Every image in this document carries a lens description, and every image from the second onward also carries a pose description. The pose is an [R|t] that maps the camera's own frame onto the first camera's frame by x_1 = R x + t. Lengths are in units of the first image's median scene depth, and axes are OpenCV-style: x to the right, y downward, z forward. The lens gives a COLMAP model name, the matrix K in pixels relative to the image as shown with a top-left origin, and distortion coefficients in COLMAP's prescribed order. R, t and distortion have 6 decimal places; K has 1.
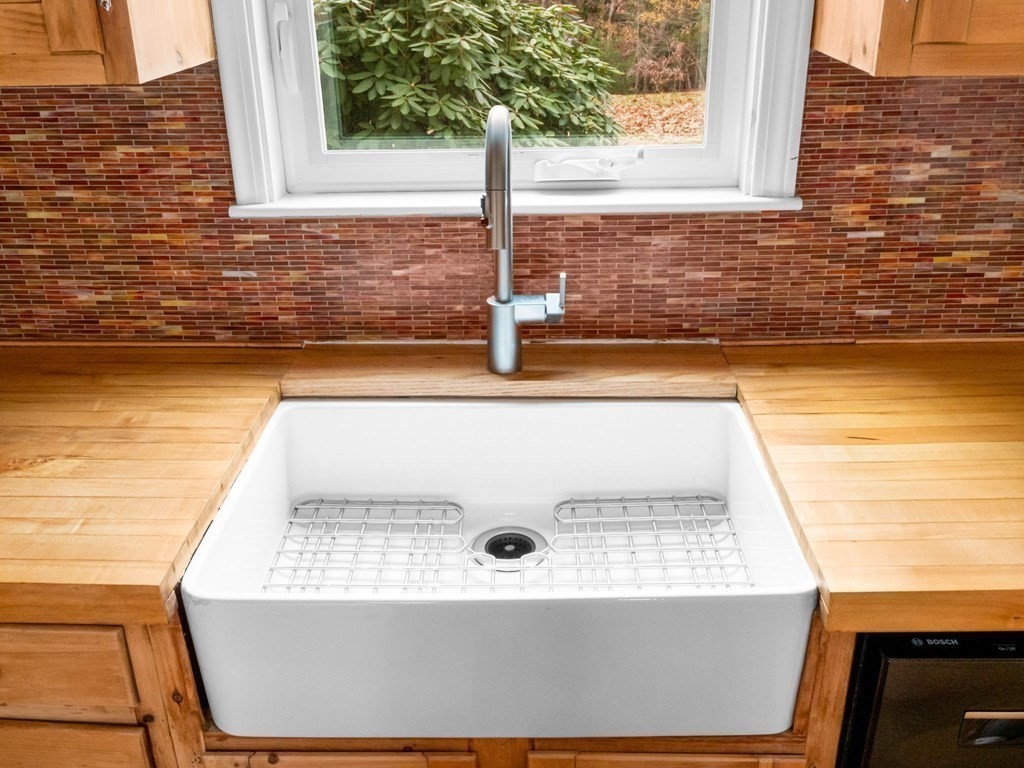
lens RADIAL K [[942.8, 0, 512.0], [0, 942.8, 384.0], [0, 0, 1]] dist [-0.009753, -0.010296]
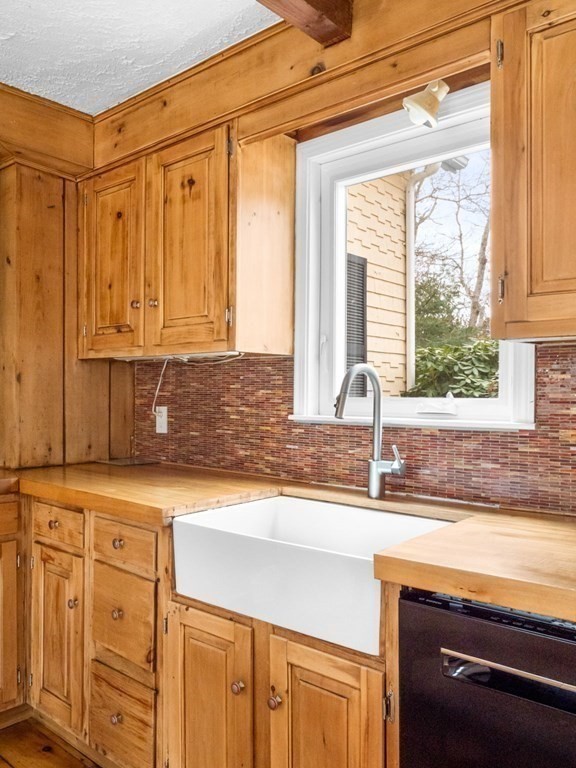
lens RADIAL K [[626.3, 0, 291.9], [0, 626.3, 394.7], [0, 0, 1]] dist [-0.015153, -0.007977]
pose [[0.780000, 0.024848, -0.625286, 0.658705], [-0.277483, 0.909341, -0.310005, 0.239913], [0.560895, 0.415310, 0.716181, -0.128577]]
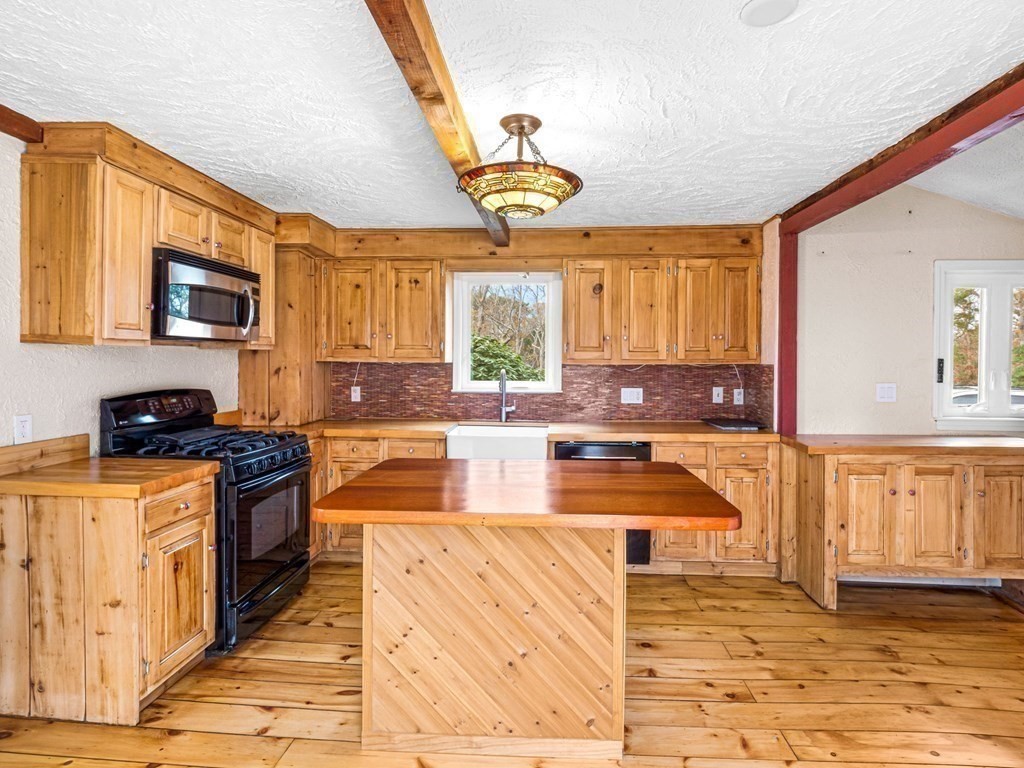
lens RADIAL K [[539.3, 0, 529.1], [0, 539.3, 362.3], [0, 0, 1]] dist [0.012642, -0.012324]
pose [[0.999413, 0.024121, -0.024316, 0.184482], [-0.031968, 0.911758, -0.409481, 0.838177], [0.012293, 0.410018, 0.911995, -1.678194]]
